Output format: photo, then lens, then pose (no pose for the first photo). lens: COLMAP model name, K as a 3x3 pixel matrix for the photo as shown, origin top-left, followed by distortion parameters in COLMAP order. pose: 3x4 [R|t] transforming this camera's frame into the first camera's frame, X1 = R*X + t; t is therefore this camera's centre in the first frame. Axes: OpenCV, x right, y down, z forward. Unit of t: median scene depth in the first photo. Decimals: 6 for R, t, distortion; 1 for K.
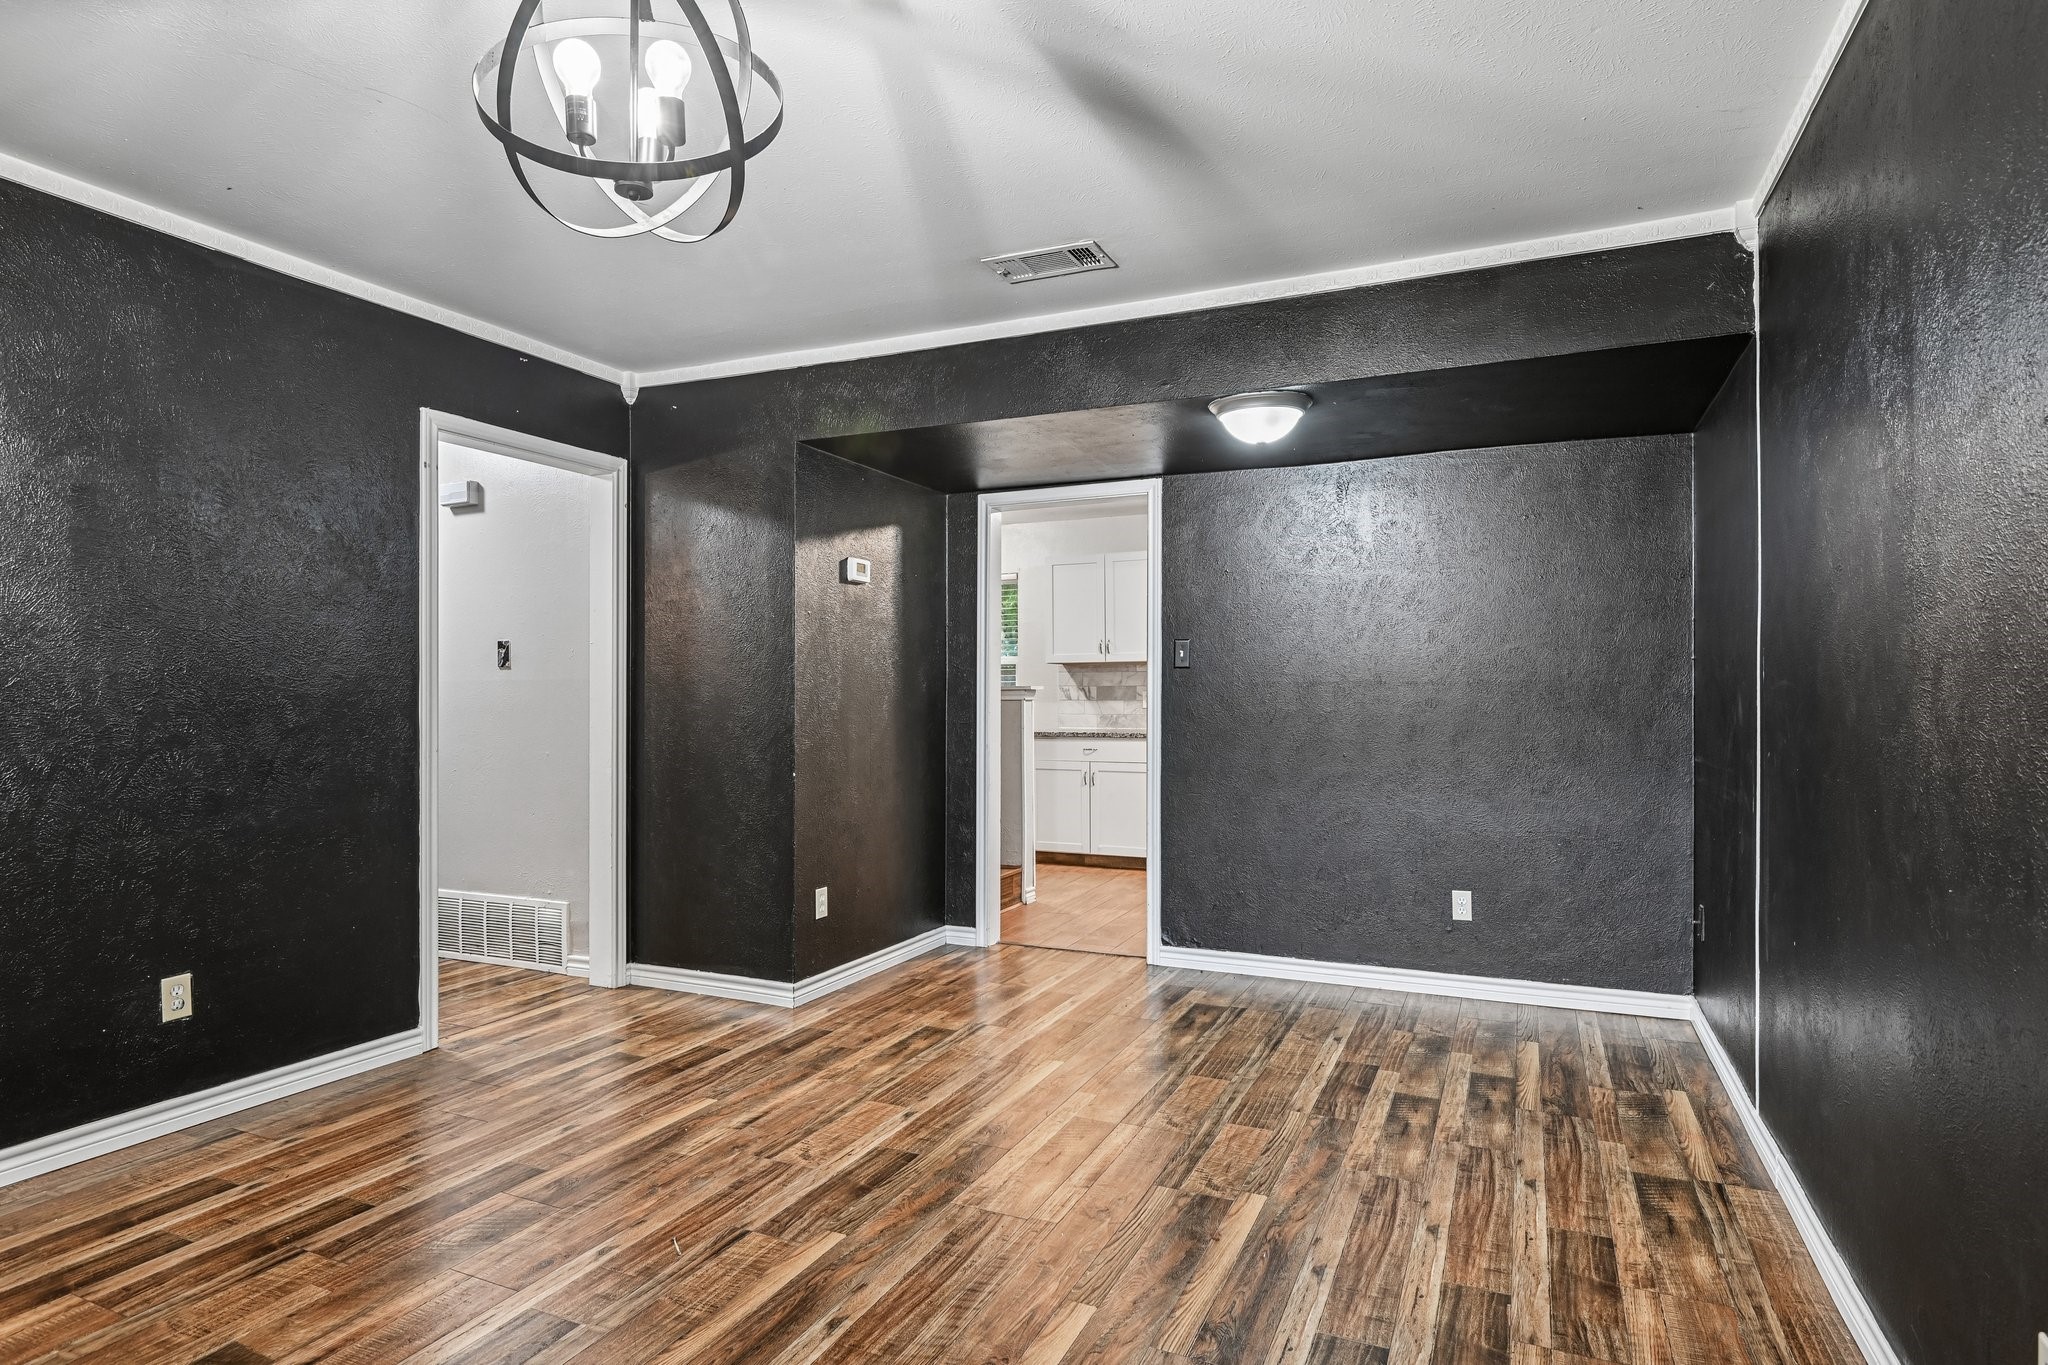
lens RADIAL K [[1078.4, 0, 1027.4], [0, 1078.4, 704.7], [0, 0, 1]] dist [0.018467, -0.018729]
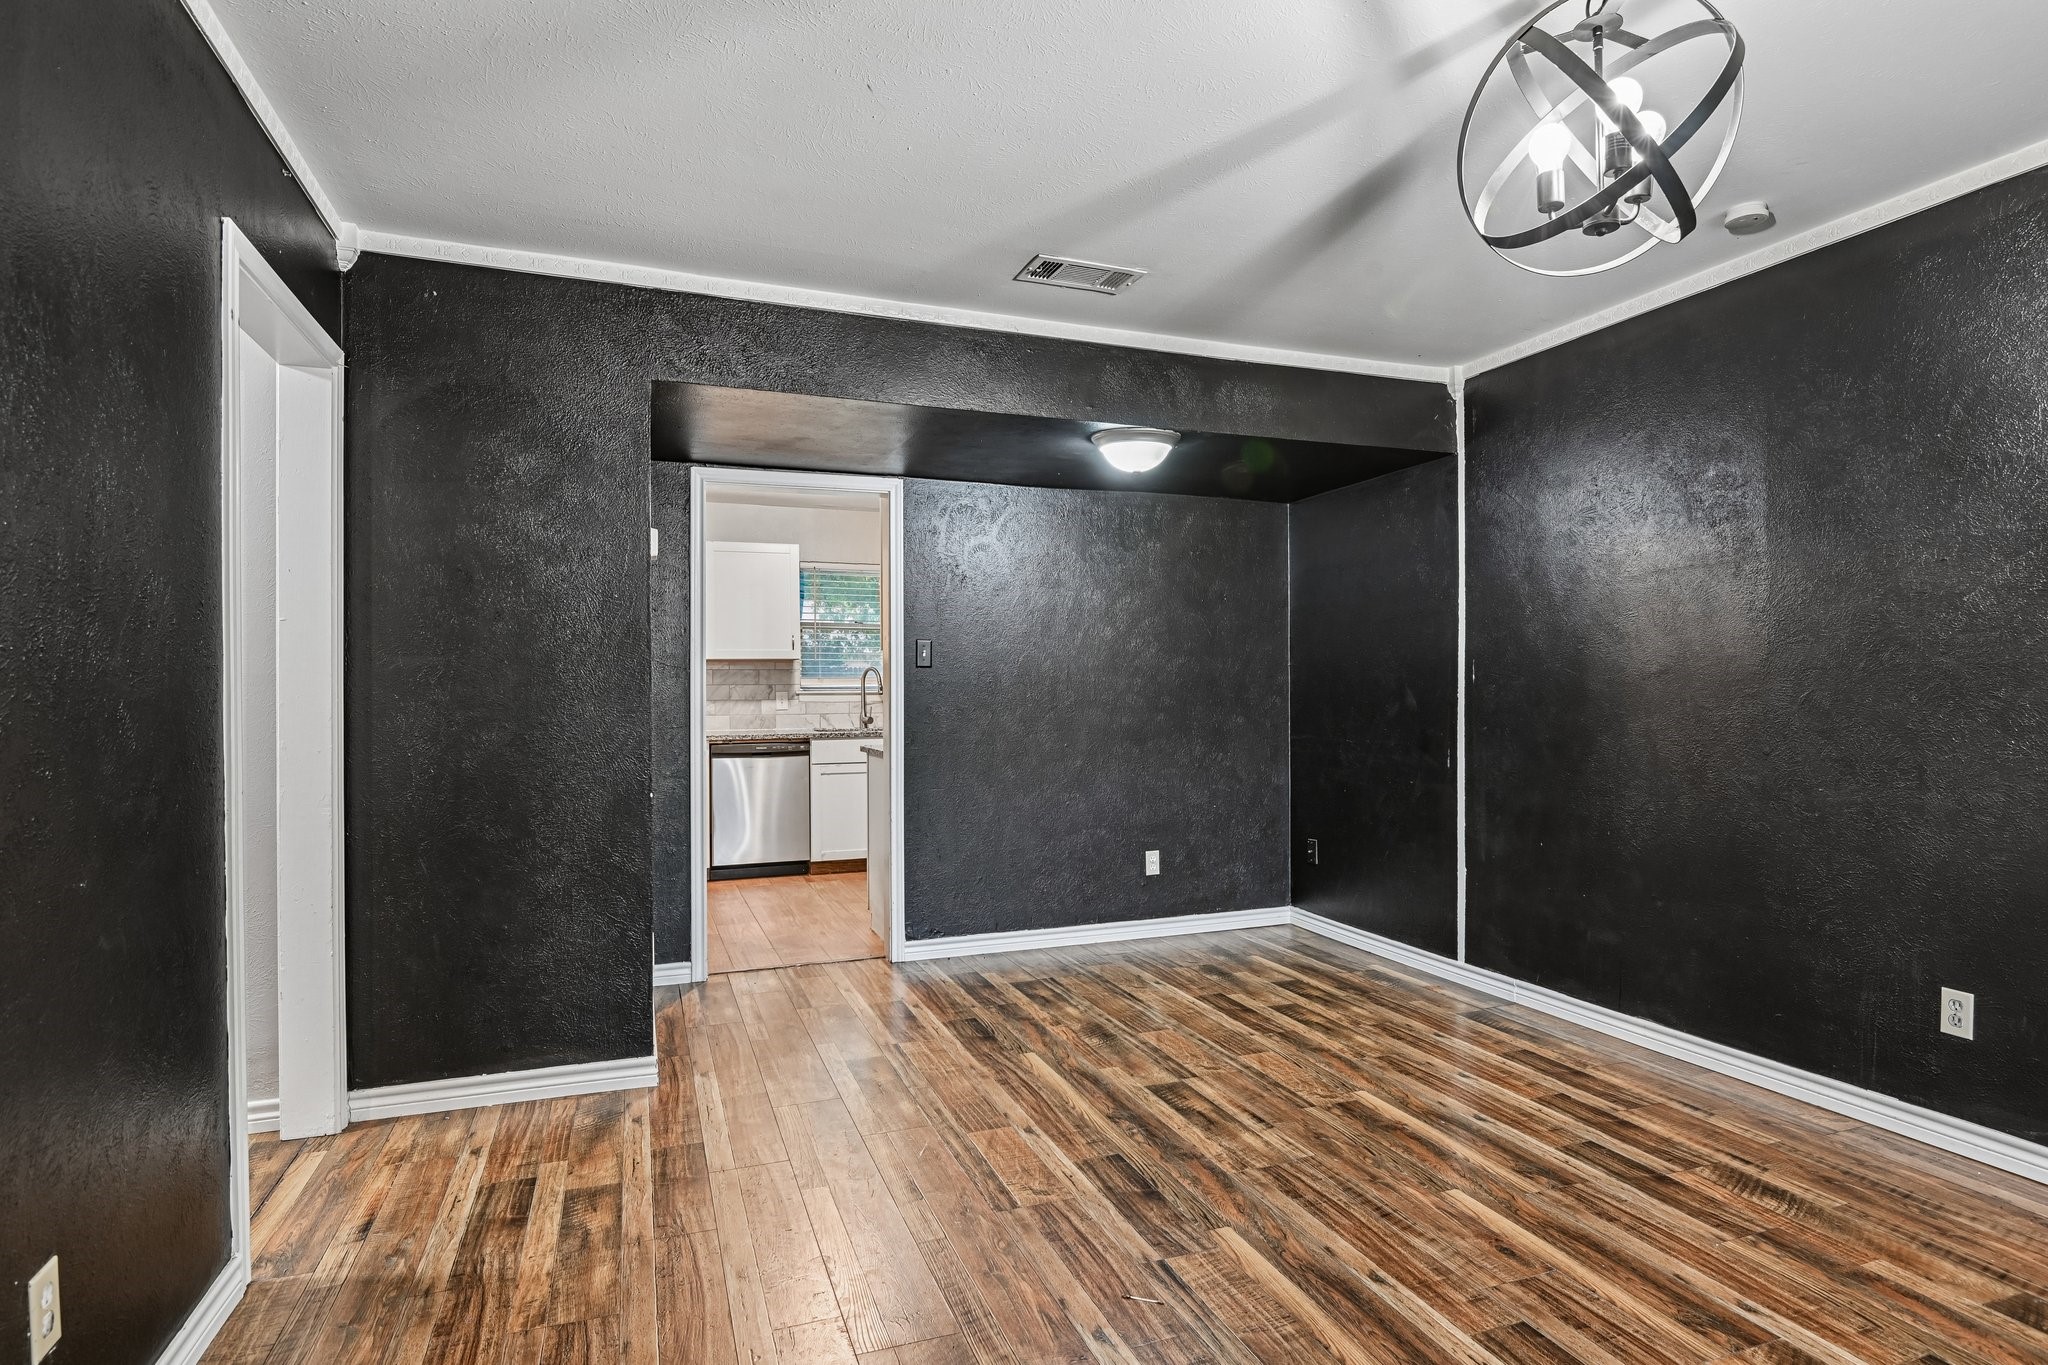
lens RADIAL K [[1078.4, 0, 1027.4], [0, 1078.4, 704.7], [0, 0, 1]] dist [0.018467, -0.018729]
pose [[0.705838, -0.010198, 0.708300, -0.755041], [0.008749, 0.999946, 0.005679, -0.002504], [-0.708319, 0.002189, 0.705889, 0.314428]]
